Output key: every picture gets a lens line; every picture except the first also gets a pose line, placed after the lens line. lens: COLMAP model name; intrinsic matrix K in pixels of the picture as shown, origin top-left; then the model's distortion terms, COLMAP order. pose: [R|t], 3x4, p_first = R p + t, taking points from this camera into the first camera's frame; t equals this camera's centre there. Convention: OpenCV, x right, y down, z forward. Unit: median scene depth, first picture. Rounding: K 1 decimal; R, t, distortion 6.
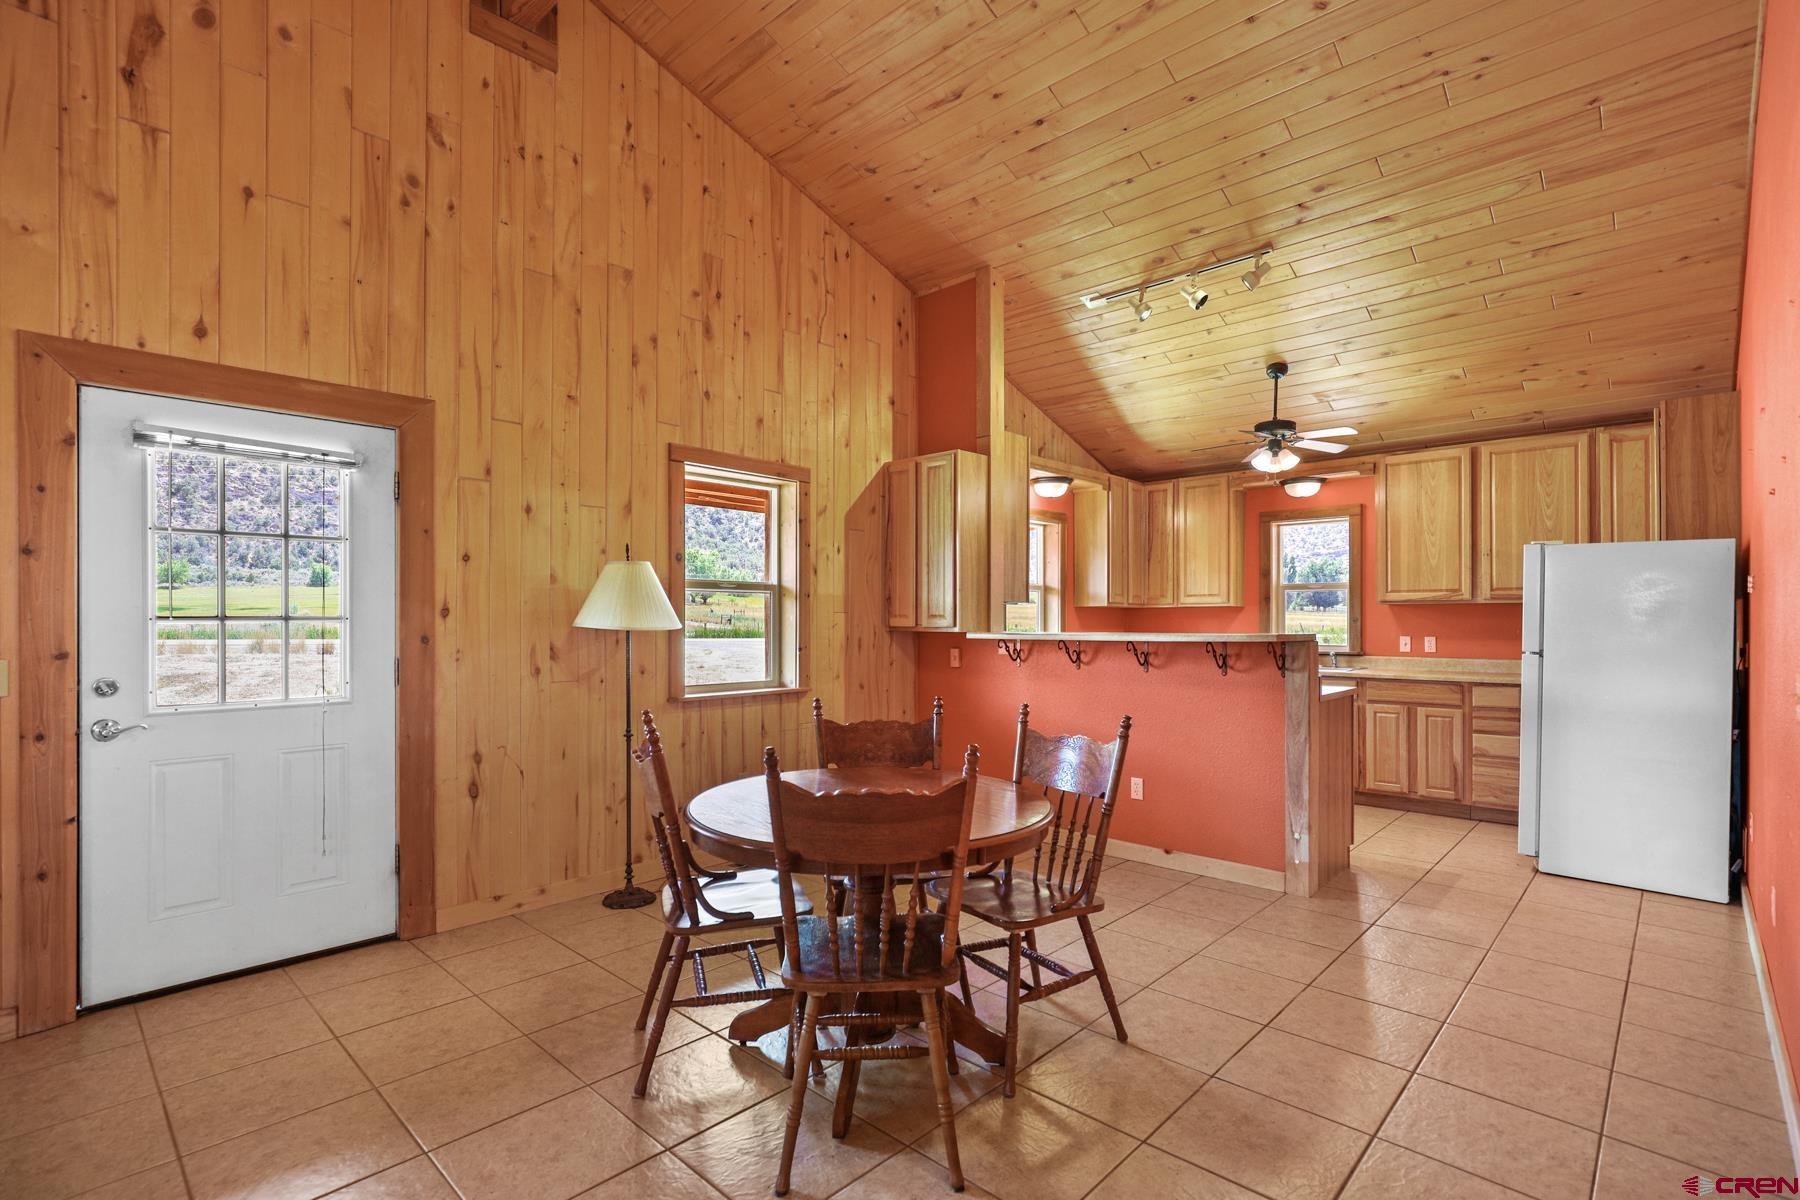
lens RADIAL K [[843.3, 0, 903.3], [0, 843.3, 620.8], [0, 0, 1]] dist [-0.001247, 0.000550]
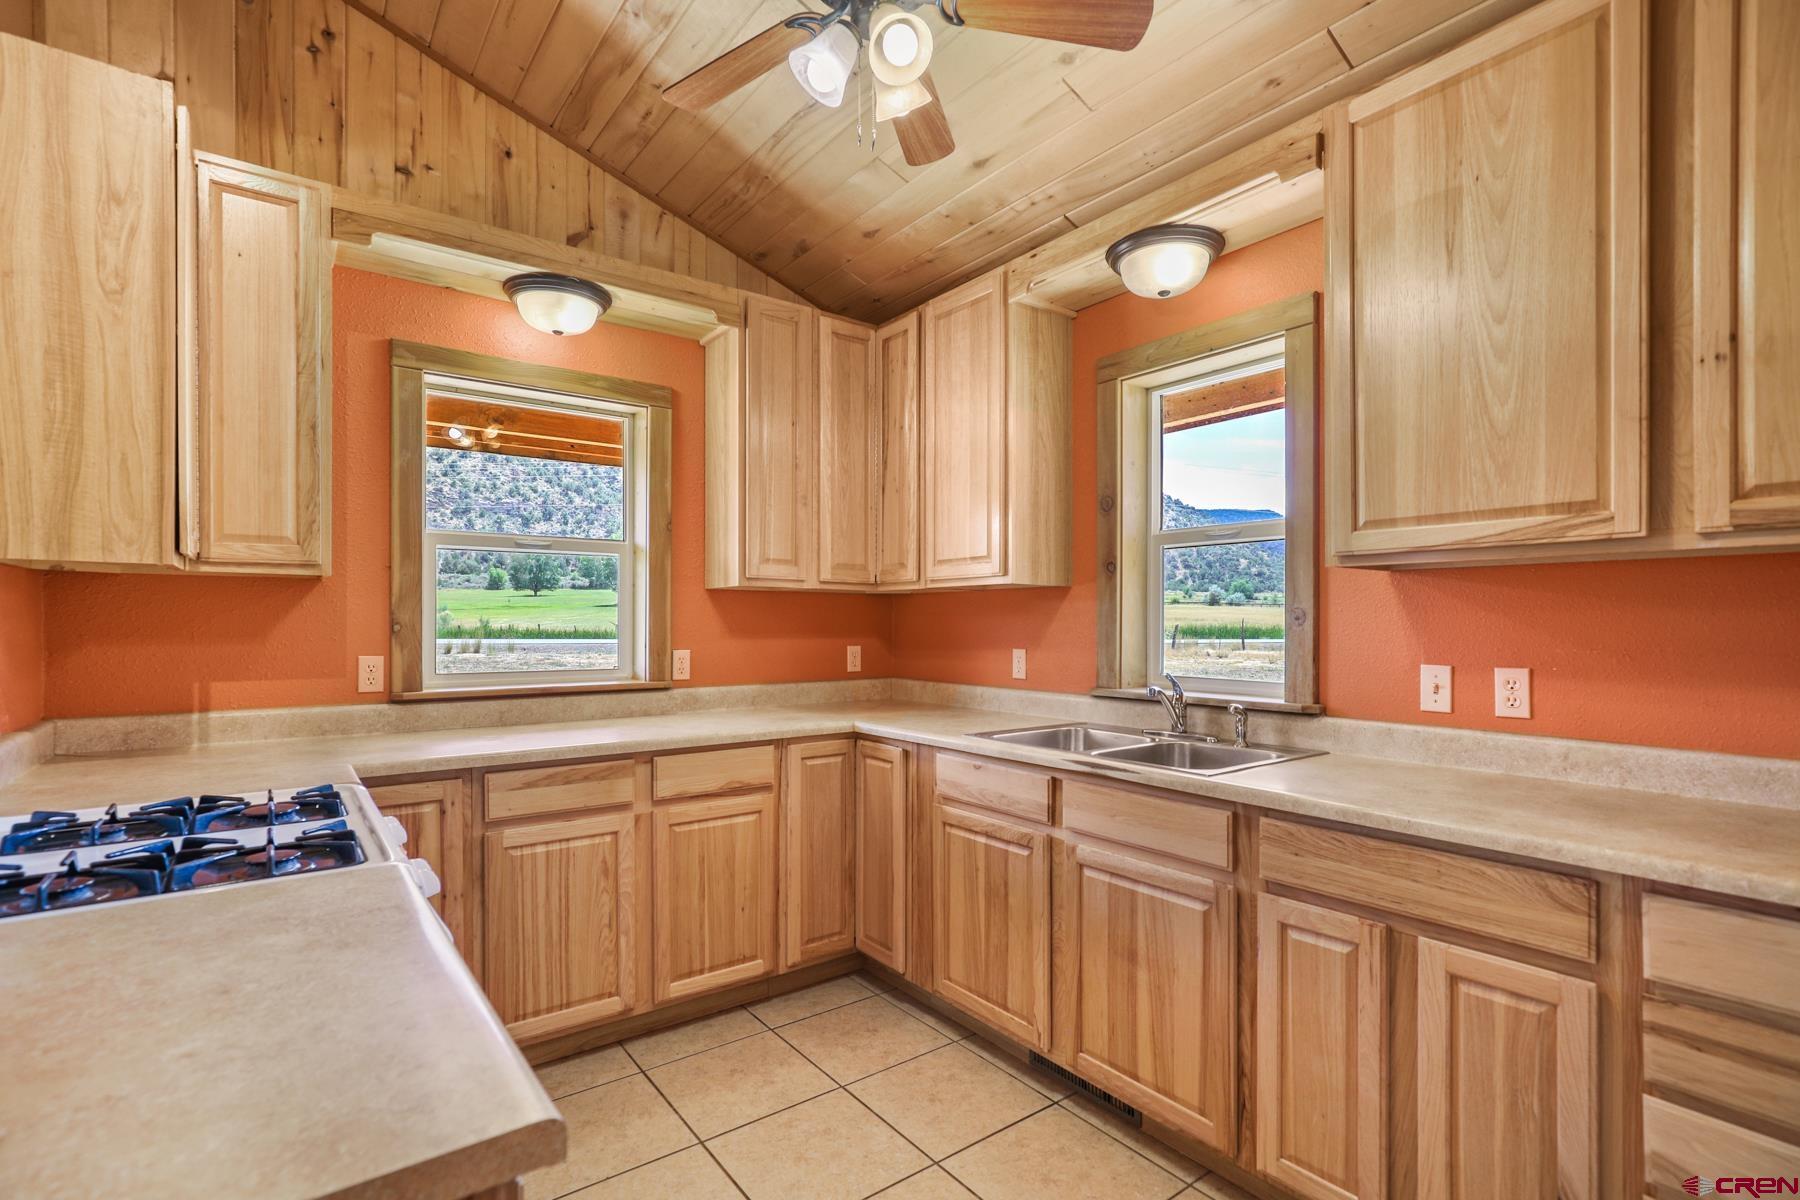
lens RADIAL K [[843.3, 0, 903.3], [0, 843.3, 620.8], [0, 0, 1]] dist [-0.001247, 0.000550]
pose [[0.985897, -0.000347, -0.167352, 0.506873], [0.000340, 1.000000, -0.000072, 0.001172], [0.167352, 0.000014, 0.985897, 0.726800]]
